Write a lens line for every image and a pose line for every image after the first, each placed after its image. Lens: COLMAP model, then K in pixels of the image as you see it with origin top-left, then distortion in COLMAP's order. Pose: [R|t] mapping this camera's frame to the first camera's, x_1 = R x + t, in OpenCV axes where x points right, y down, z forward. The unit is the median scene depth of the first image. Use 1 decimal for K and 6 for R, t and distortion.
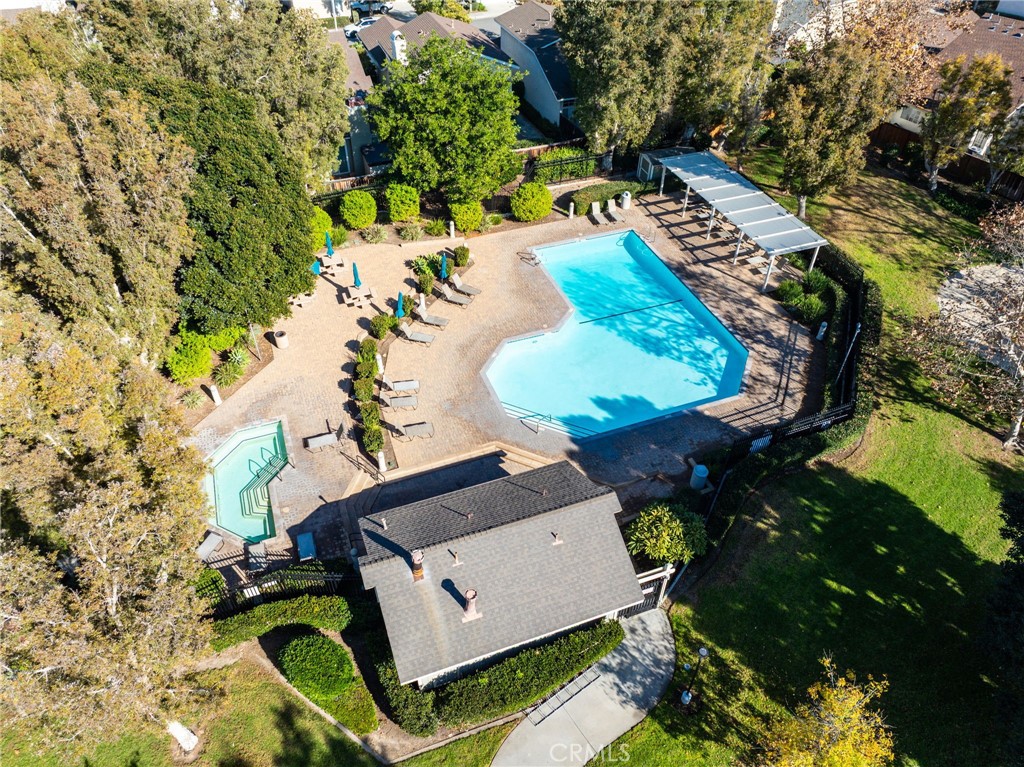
lens RADIAL K [[723.4, 0, 509.5], [0, 723.4, 379.1], [0, 0, 1]] dist [-0.036876, 0.002722]
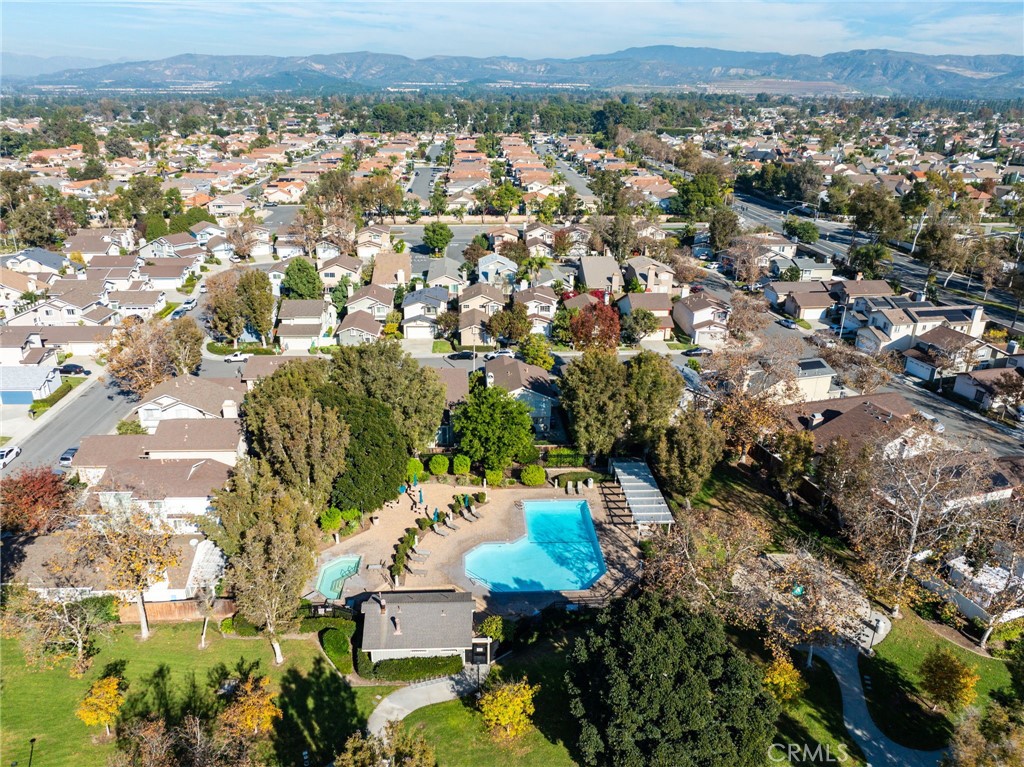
lens RADIAL K [[723.4, 0, 509.5], [0, 723.4, 379.1], [0, 0, 1]] dist [-0.036876, 0.002722]
pose [[0.954859, 0.117739, -0.272729, 0.479330], [-0.205992, 0.923943, -0.322331, 0.134260], [0.214035, 0.363960, 0.906489, -0.789477]]
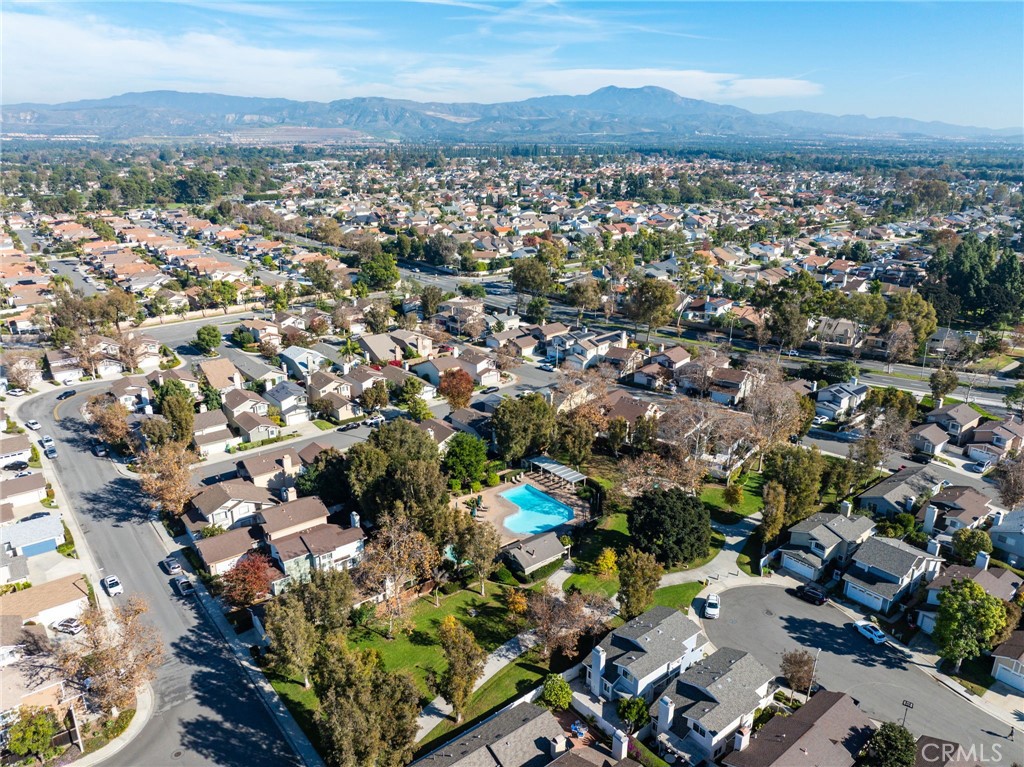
lens RADIAL K [[723.4, 0, 509.5], [0, 723.4, 379.1], [0, 0, 1]] dist [-0.036876, 0.002722]
pose [[0.950005, -0.095871, 0.297152, -0.833438], [0.207269, 0.905397, -0.370534, 0.552901], [-0.233517, 0.413600, 0.880003, -2.008692]]
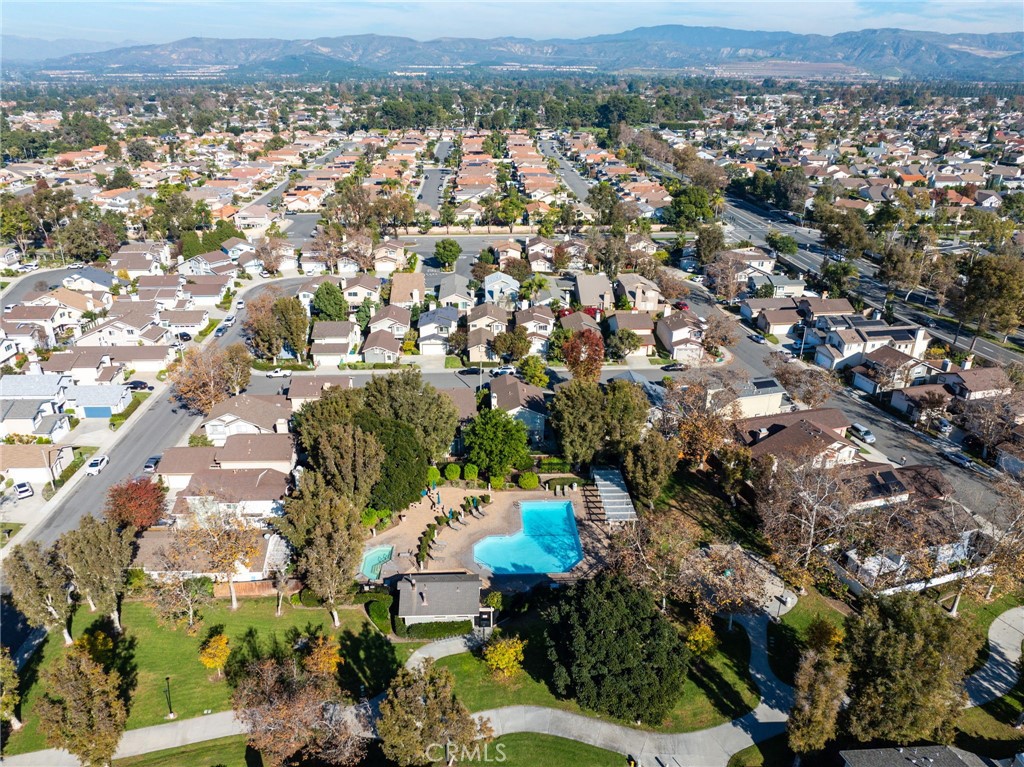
lens RADIAL K [[723.4, 0, 509.5], [0, 723.4, 379.1], [0, 0, 1]] dist [-0.036876, 0.002722]
pose [[0.952128, 0.122758, -0.279969, 0.615539], [-0.207807, 0.931595, -0.298241, 0.150912], [0.224206, 0.342143, 0.912507, -1.256336]]
